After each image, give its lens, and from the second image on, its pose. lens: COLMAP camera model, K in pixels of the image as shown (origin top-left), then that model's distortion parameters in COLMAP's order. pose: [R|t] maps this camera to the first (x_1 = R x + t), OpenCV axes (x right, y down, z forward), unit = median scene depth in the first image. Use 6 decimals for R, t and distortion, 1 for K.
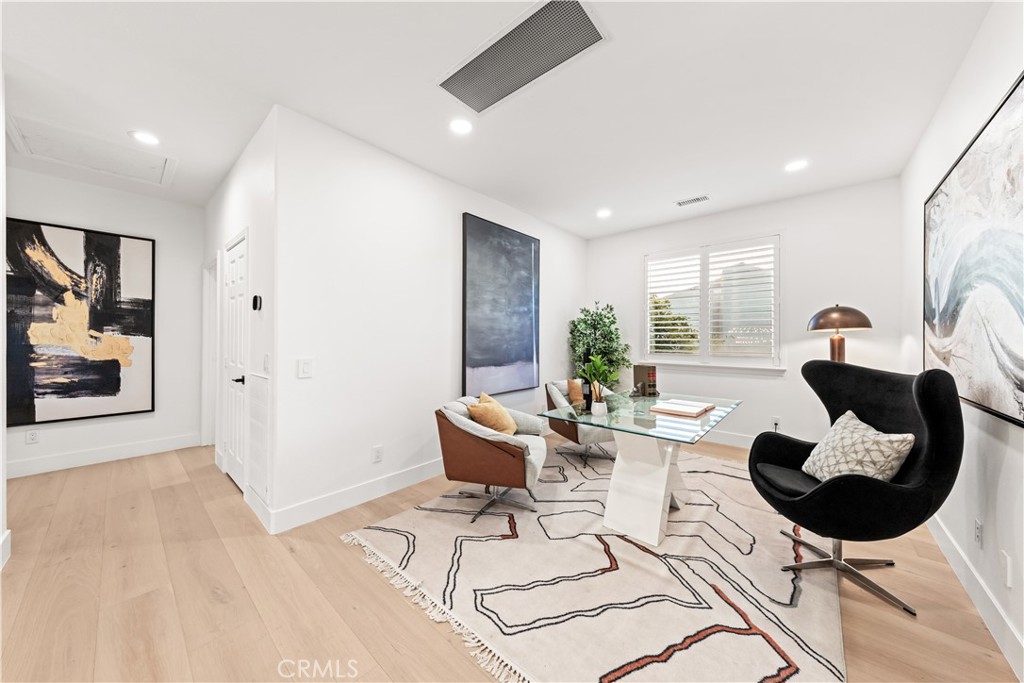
lens RADIAL K [[342.4, 0, 514.9], [0, 342.4, 338.4], [0, 0, 1]] dist [-0.011630, -0.000076]
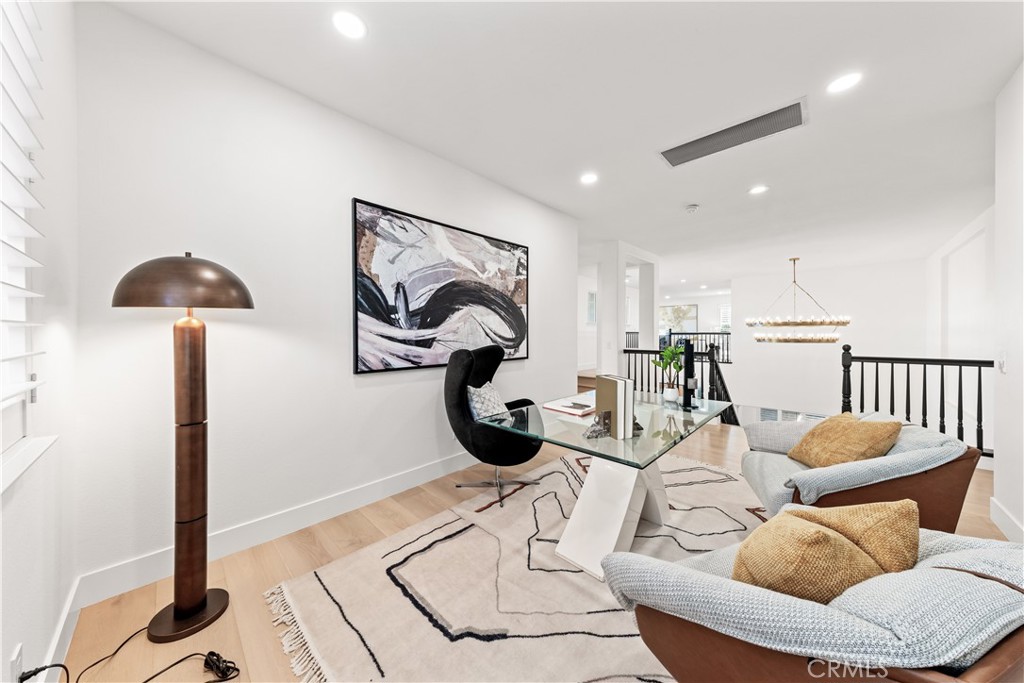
lens RADIAL K [[334.0, 0, 509.1], [0, 334.0, 333.7], [0, 0, 1]] dist [-0.000009, -0.000024]
pose [[-0.998553, -0.000960, 0.053771, 0.756706], [-0.000729, 0.999990, 0.004322, 0.009687], [-0.053775, 0.004277, -0.998544, 2.227716]]
